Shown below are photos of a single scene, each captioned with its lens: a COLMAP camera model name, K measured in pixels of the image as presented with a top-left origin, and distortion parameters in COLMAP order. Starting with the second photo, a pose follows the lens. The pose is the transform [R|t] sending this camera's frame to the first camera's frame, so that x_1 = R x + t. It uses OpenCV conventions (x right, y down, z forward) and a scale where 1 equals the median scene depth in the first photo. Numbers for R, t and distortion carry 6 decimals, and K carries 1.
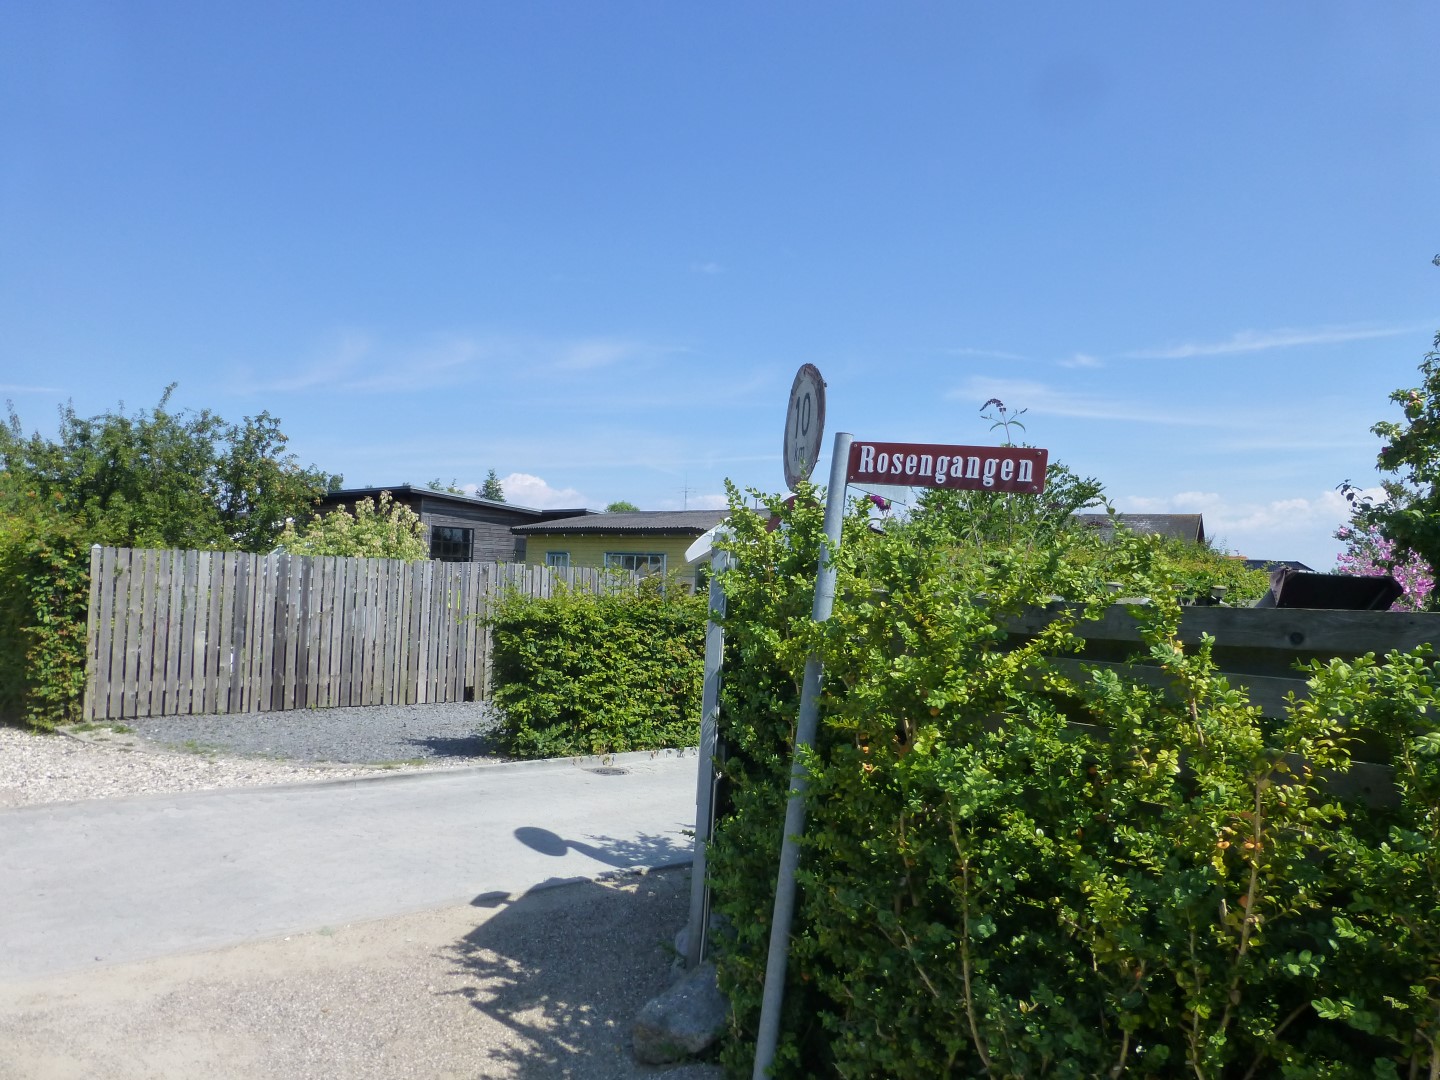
lens RADIAL K [[1067.7, 0, 723.7], [0, 1067.7, 547.6], [0, 0, 1]] dist [-0.013879, -0.004628]
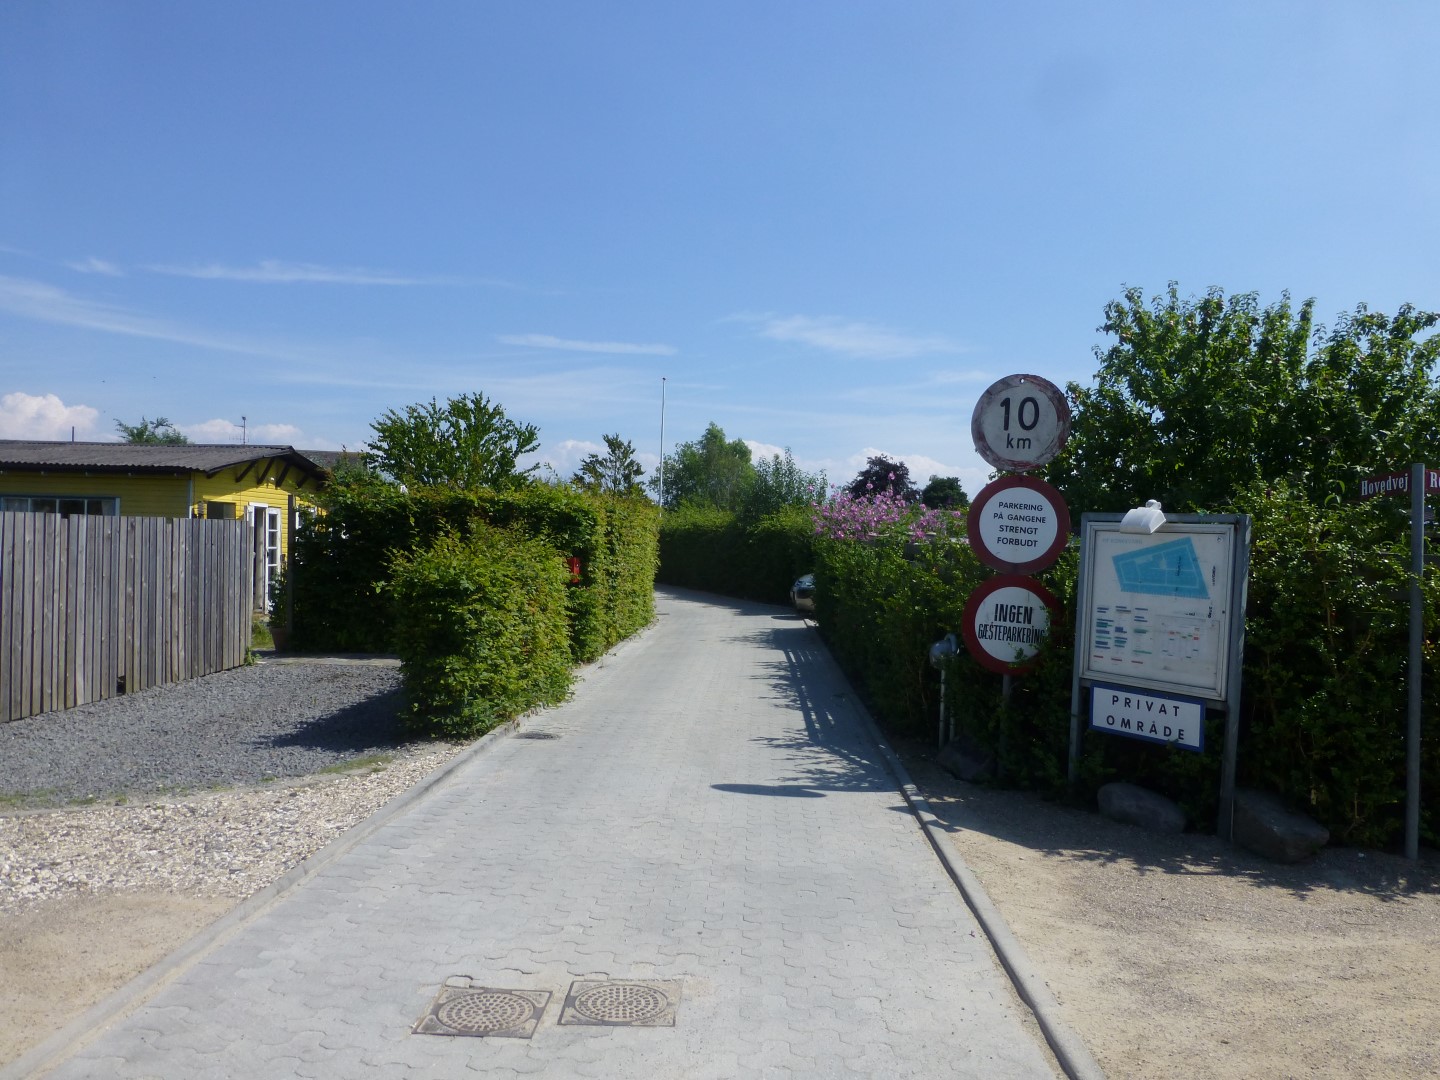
lens RADIAL K [[1067.7, 0, 722.3], [0, 1067.7, 542.7], [0, 0, 1]] dist [-0.013879, -0.004628]
pose [[0.692203, -0.027274, 0.721188, -0.617586], [-0.014617, 0.998551, 0.051793, -0.015742], [-0.721555, -0.046393, 0.690801, 0.201243]]
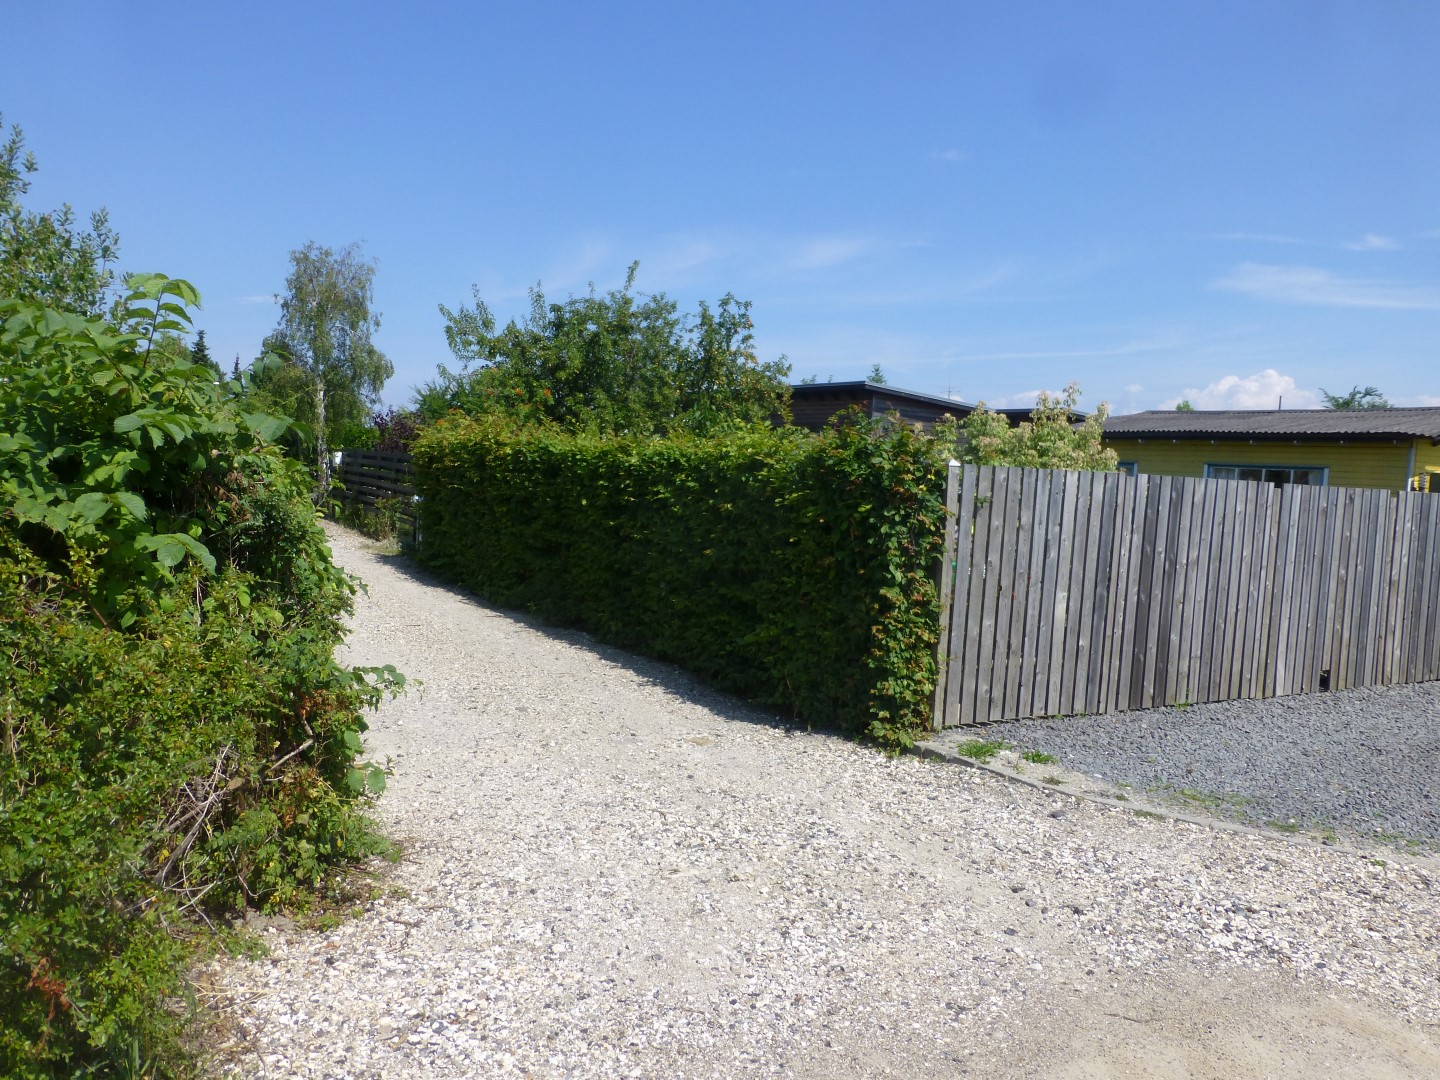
lens RADIAL K [[1067.7, 0, 728.1], [0, 1067.7, 546.1], [0, 0, 1]] dist [-0.013879, -0.004628]
pose [[0.977620, 0.025198, -0.208863, -0.593271], [-0.006134, 0.995793, 0.091426, -0.008947], [0.210288, -0.088099, 0.973662, 0.343693]]
